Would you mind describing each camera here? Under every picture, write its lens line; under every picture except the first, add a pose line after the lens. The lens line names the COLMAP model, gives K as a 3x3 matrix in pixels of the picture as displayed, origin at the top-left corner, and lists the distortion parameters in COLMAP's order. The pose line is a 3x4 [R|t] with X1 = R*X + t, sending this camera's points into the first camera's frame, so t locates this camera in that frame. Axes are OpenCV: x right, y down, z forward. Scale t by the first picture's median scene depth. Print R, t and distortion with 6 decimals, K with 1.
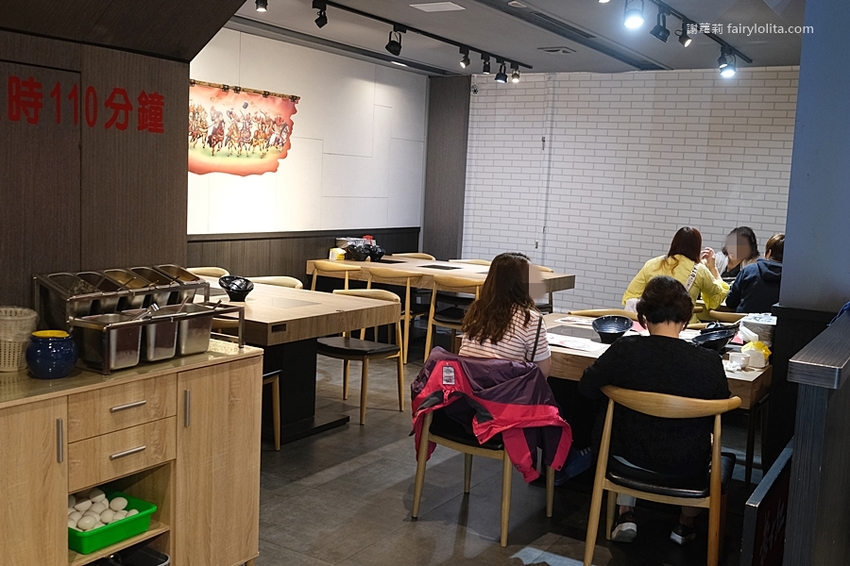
lens RADIAL K [[897.2, 0, 425.1], [0, 897.2, 284.1], [0, 0, 1]] dist [0.020791, 0.000000]
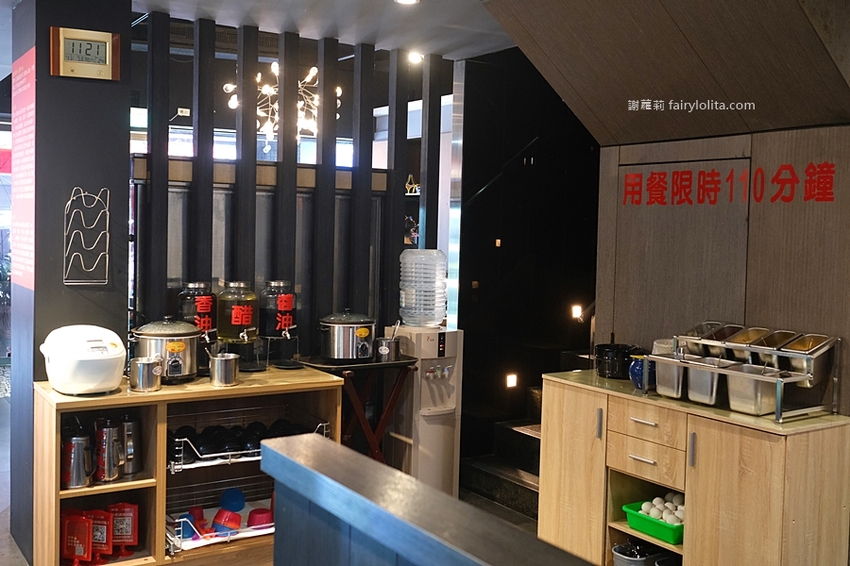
lens RADIAL K [[897.2, 0, 424.2], [0, 897.2, 281.0], [0, 0, 1]] dist [0.020791, 0.000000]
pose [[-0.419778, -0.003734, -0.907619, 0.857614], [-0.151827, 0.986190, 0.066163, -0.086328], [0.894838, 0.165575, -0.414548, 1.112696]]
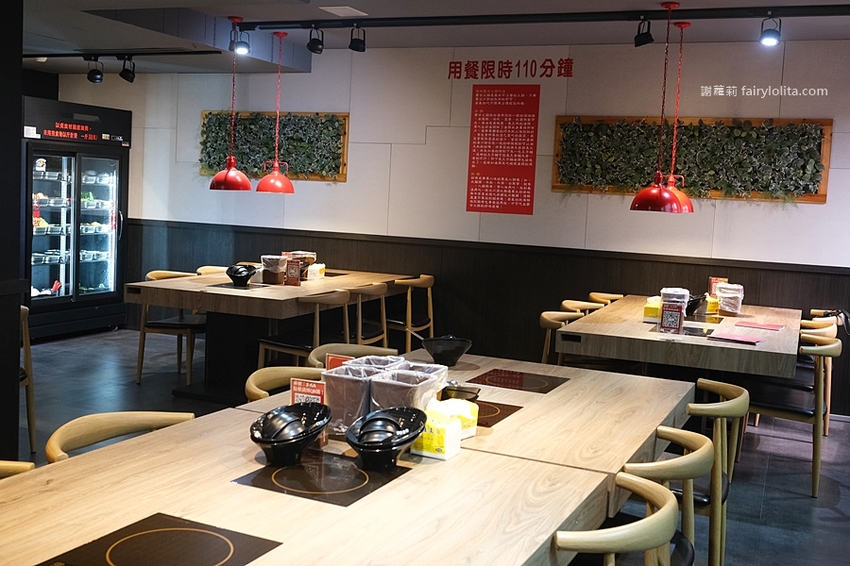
lens RADIAL K [[897.2, 0, 425.8], [0, 897.2, 282.4], [0, 0, 1]] dist [0.020791, 0.000000]
pose [[0.119120, 0.057475, -0.991215, 1.943743], [-0.161009, 0.986227, 0.037836, 0.308107], [0.979738, 0.155087, 0.126734, 0.513359]]
